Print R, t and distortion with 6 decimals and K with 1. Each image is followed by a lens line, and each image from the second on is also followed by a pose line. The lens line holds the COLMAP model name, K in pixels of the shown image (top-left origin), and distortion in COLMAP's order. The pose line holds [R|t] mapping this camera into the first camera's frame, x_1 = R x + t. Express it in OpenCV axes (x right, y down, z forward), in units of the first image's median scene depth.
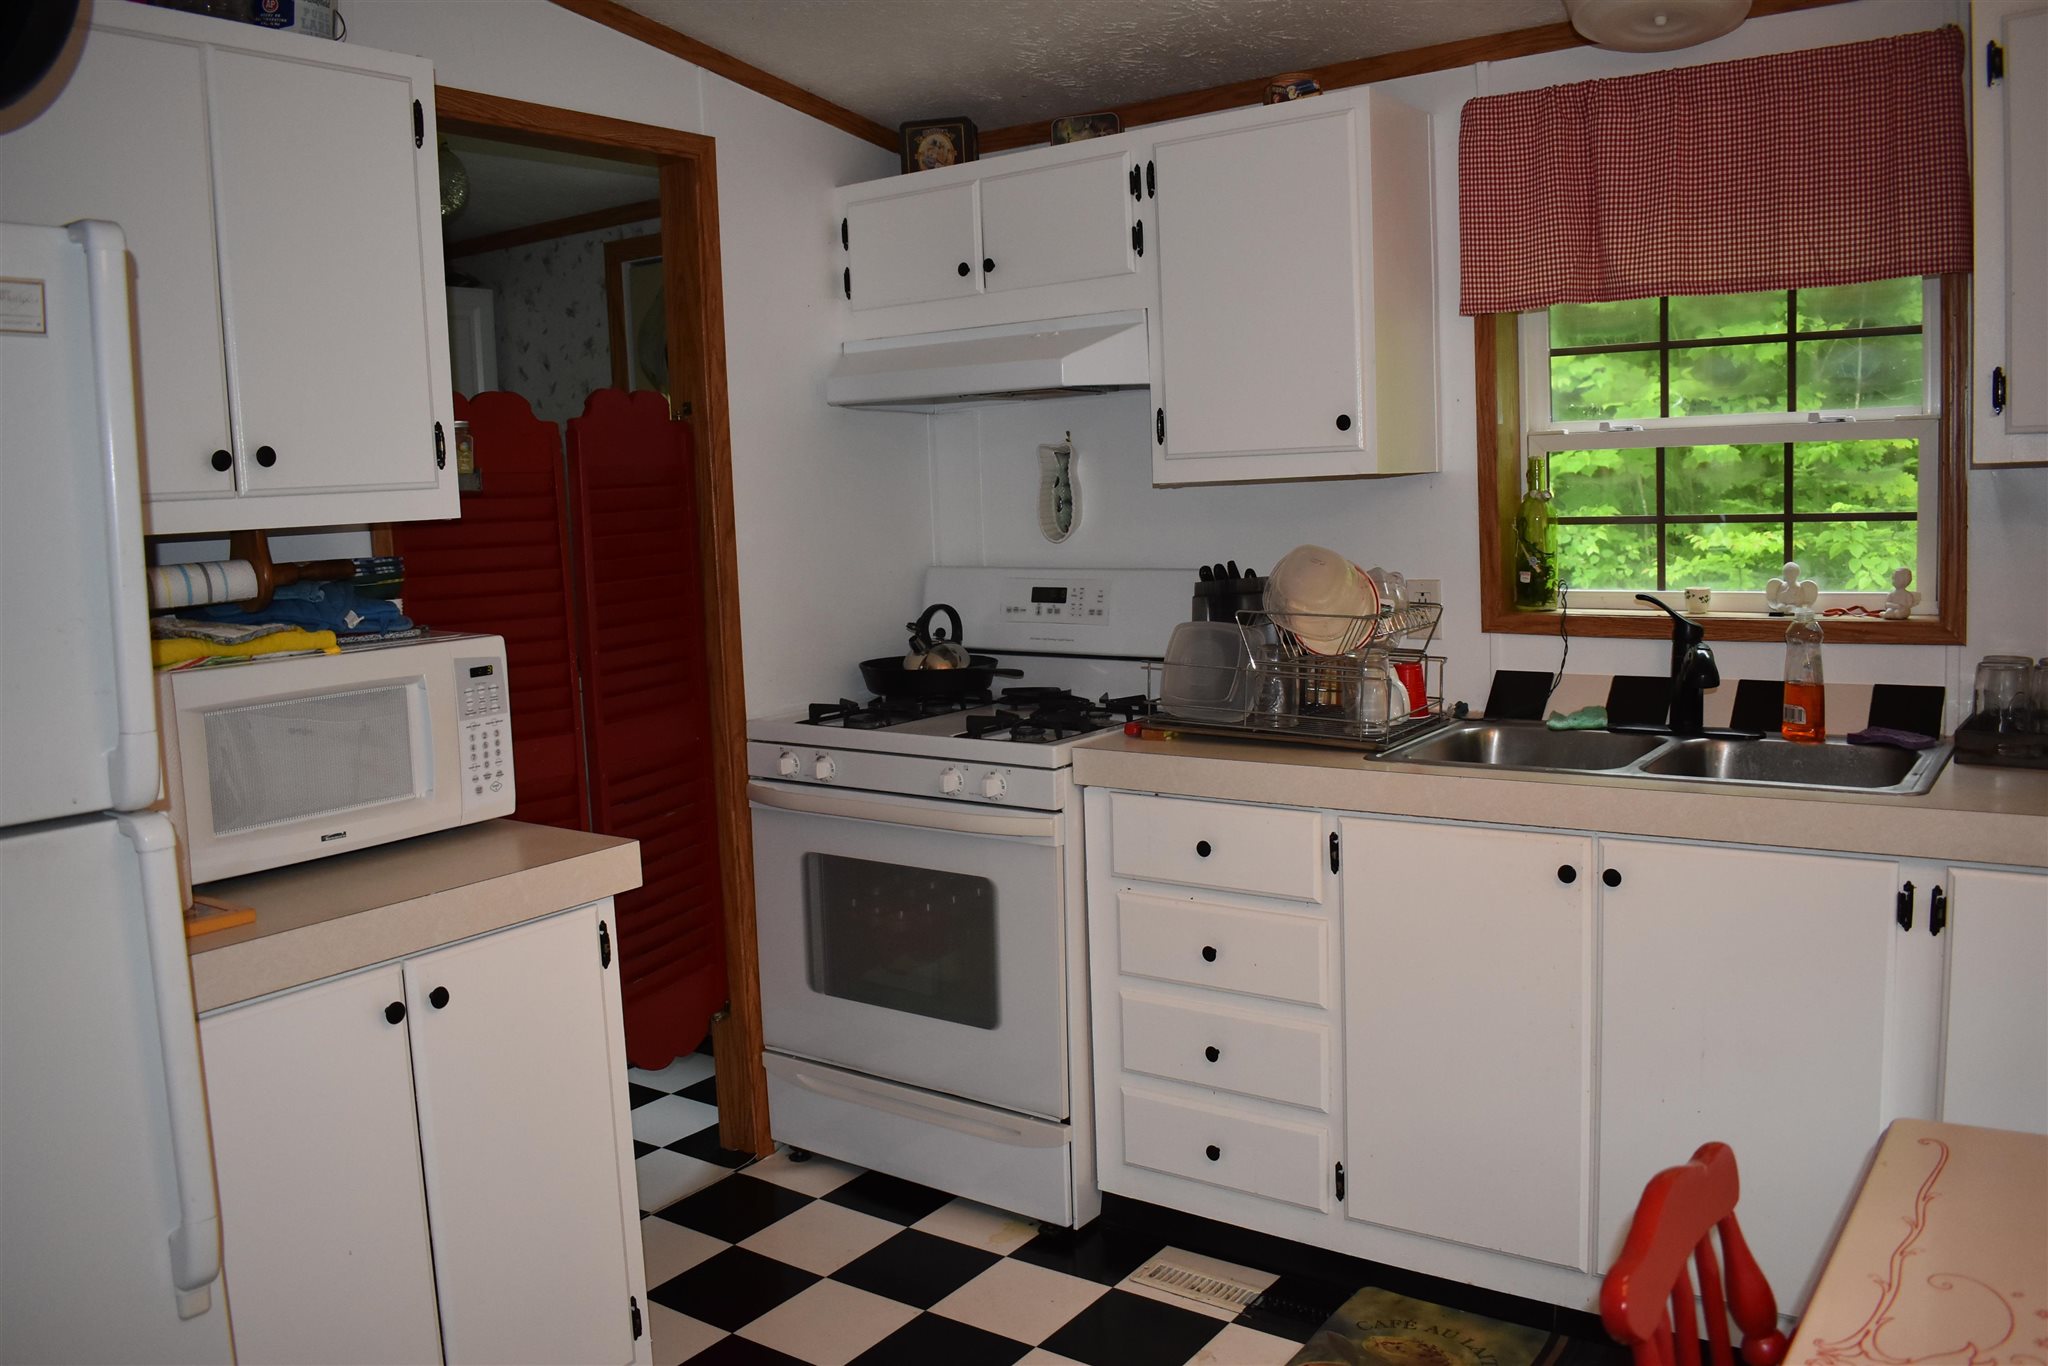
lens RADIAL K [[1628.4, 0, 1025.0], [0, 1628.4, 681.0], [0, 0, 1]] dist [-0.093111, 0.012199]
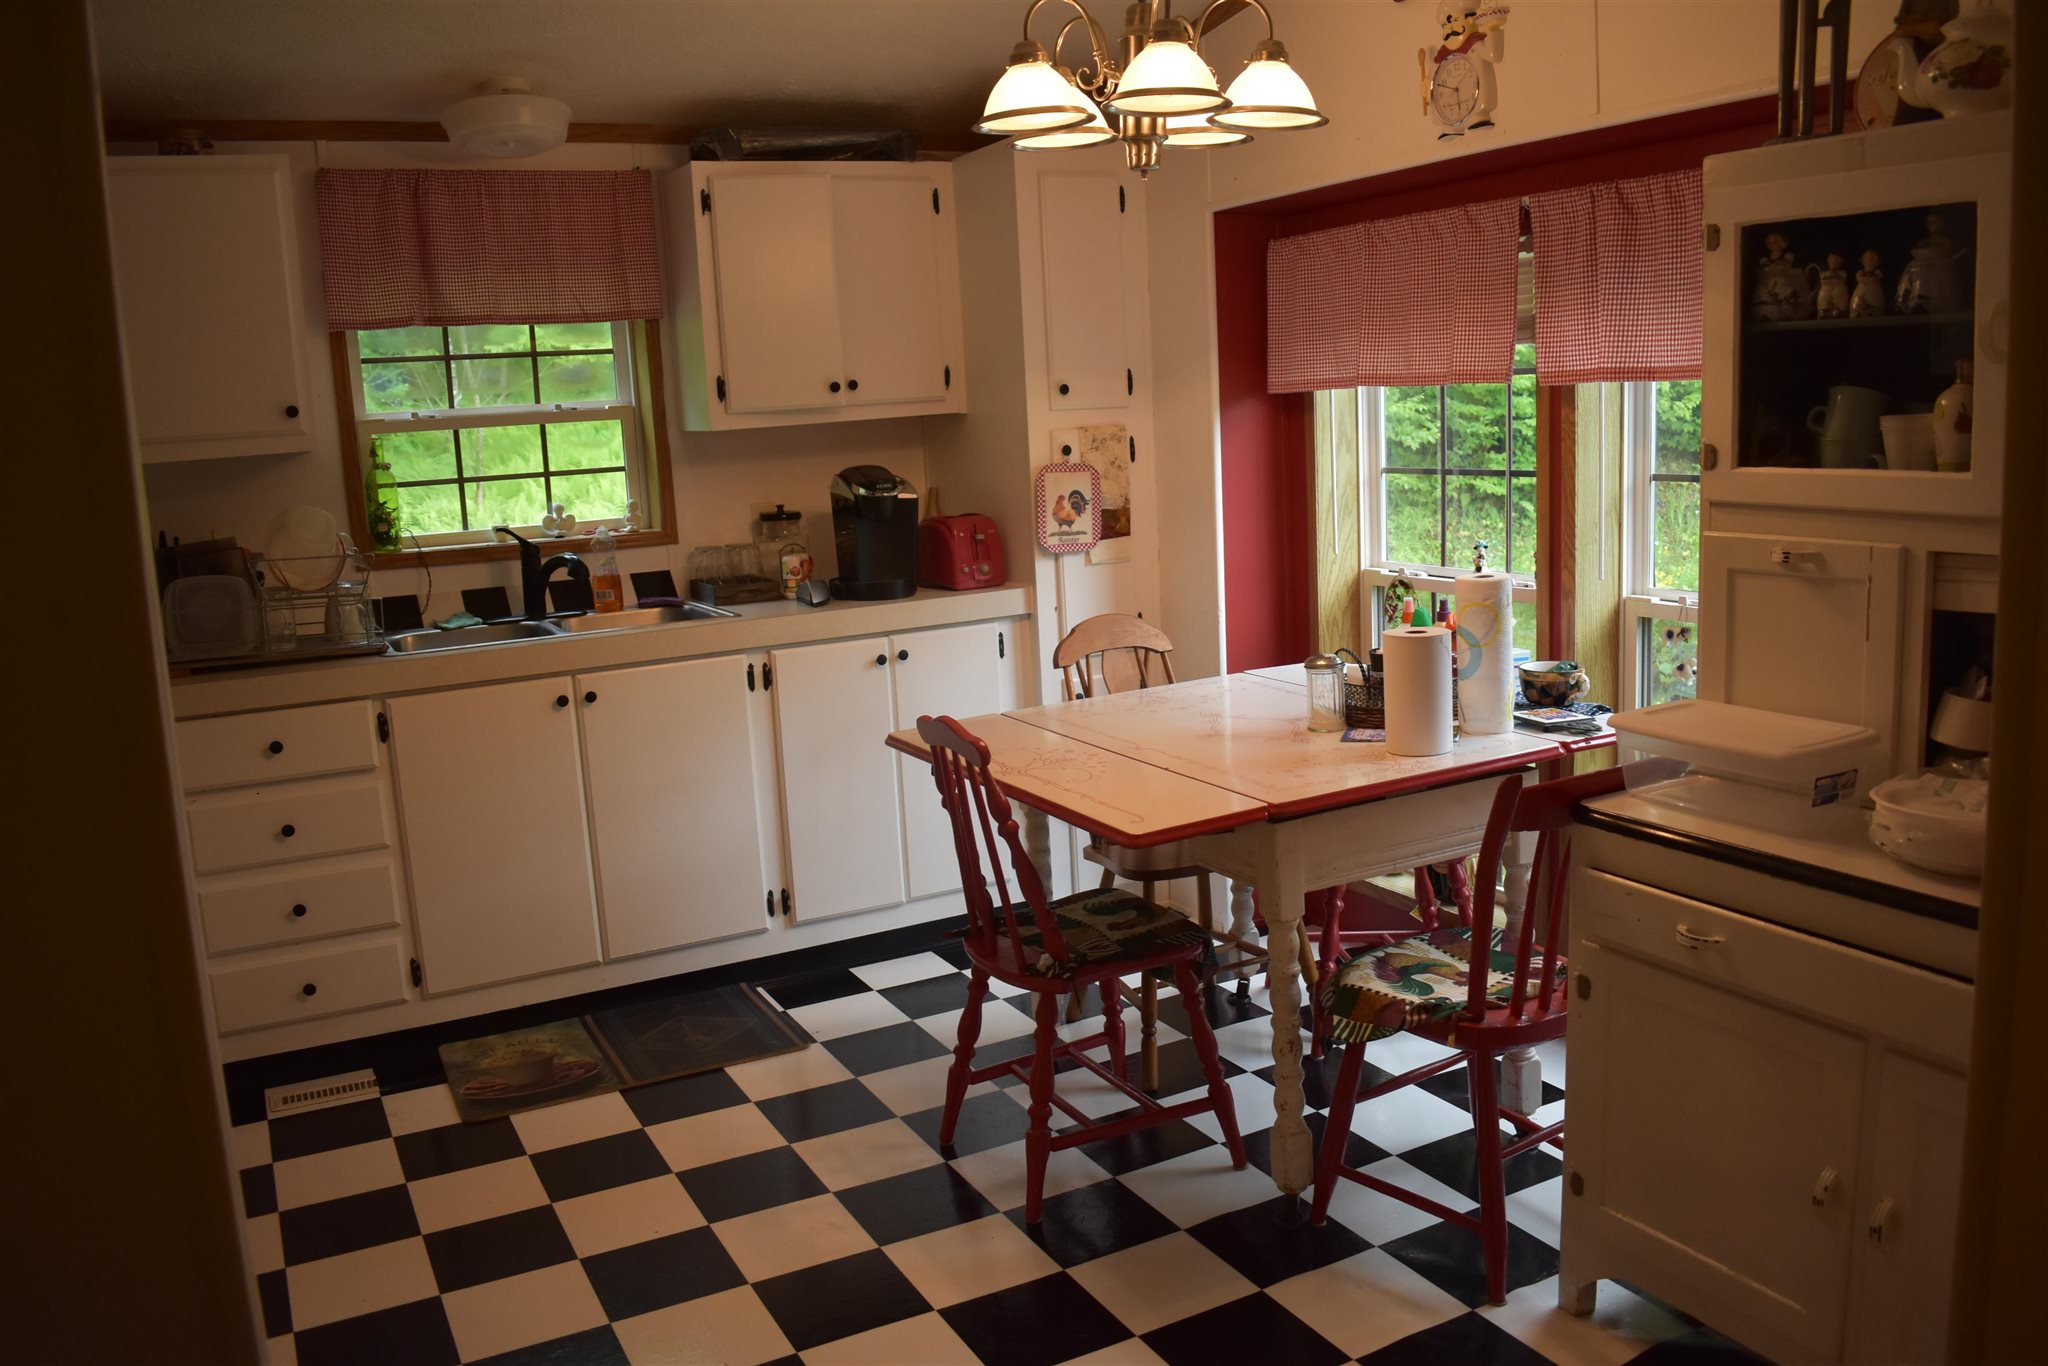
lens RADIAL K [[1628.4, 0, 1024.8], [0, 1628.4, 684.8], [0, 0, 1]] dist [-0.093111, 0.012199]
pose [[0.455392, -0.133684, 0.880197, -0.729584], [0.142076, 0.986904, 0.076384, 0.044269], [-0.878881, 0.090270, 0.468422, -0.098127]]
